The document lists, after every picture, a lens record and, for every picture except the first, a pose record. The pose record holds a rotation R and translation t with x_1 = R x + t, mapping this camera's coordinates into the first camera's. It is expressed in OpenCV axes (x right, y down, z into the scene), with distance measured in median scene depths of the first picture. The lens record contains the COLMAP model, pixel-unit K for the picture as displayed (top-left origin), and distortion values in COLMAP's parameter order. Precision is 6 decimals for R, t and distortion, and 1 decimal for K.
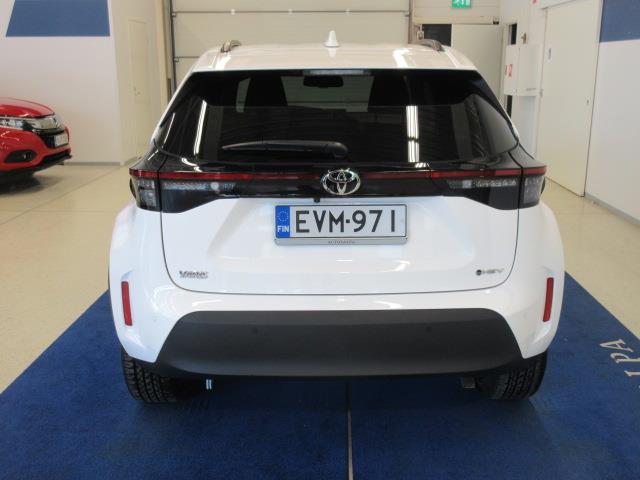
lens RADIAL K [[676.7, 0, 320.0], [0, 676.7, 240.0], [0, 0, 1]] dist [0.005242, 0.002846]
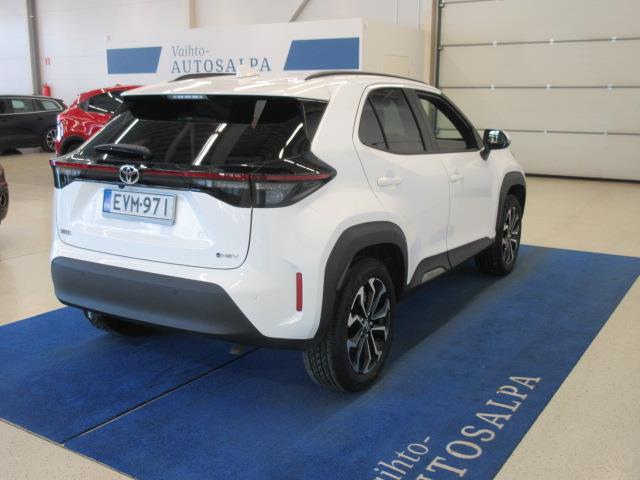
lens RADIAL K [[676.7, 0, 320.0], [0, 676.7, 240.0], [0, 0, 1]] dist [0.005242, 0.002846]
pose [[0.862792, 0.115524, -0.492183, 1.028175], [-0.136418, 0.990629, -0.006621, 0.002707], [0.486806, 0.072855, 0.870467, -0.003903]]
